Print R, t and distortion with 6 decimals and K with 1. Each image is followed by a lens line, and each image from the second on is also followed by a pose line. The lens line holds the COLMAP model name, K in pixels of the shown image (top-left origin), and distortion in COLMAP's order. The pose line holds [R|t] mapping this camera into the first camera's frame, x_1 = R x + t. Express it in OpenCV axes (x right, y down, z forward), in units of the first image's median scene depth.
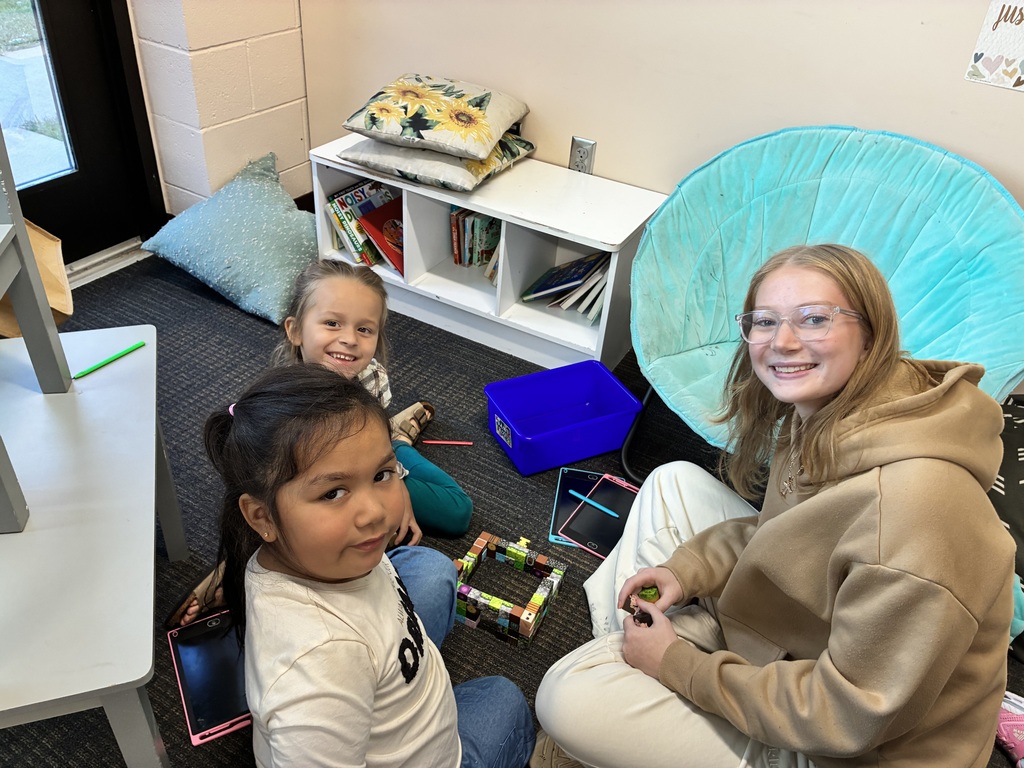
lens RADIAL K [[779.4, 0, 506.0], [0, 779.4, 386.5], [0, 0, 1]] dist [0.063148, -0.094279]
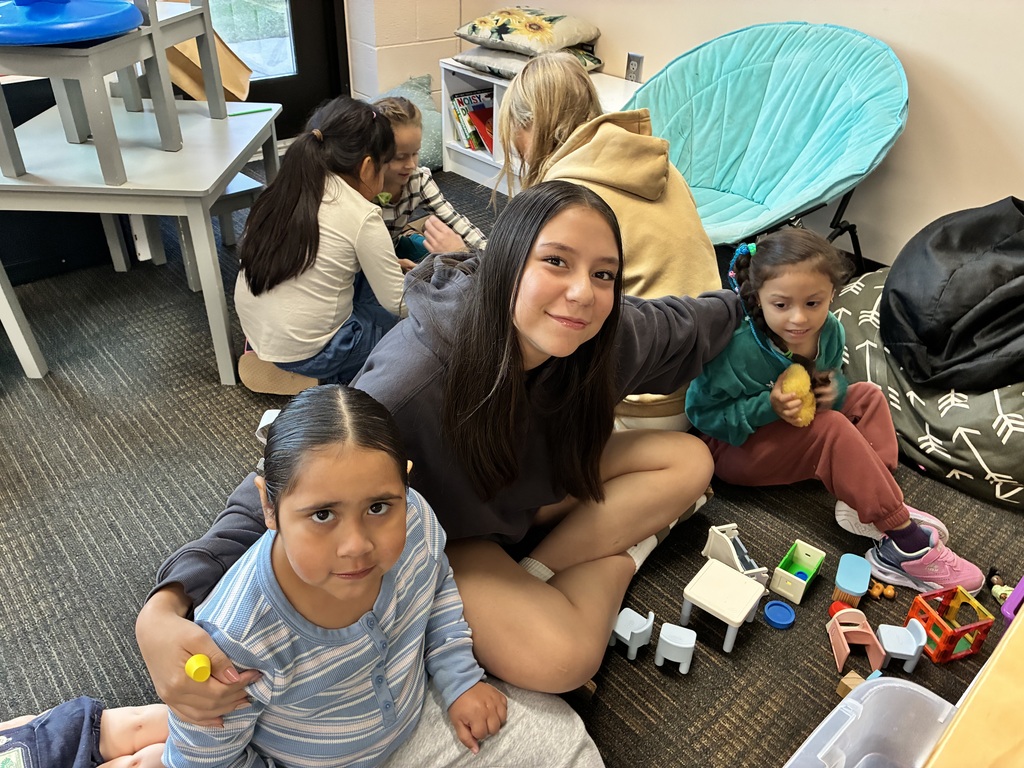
lens RADIAL K [[779.4, 0, 519.0], [0, 779.4, 382.6], [0, 0, 1]] dist [0.063148, -0.094279]
pose [[0.944159, 0.142794, -0.296940, 0.417994], [-0.162838, 0.985682, -0.043765, 0.334959], [0.286439, 0.089674, 0.953893, -0.260945]]
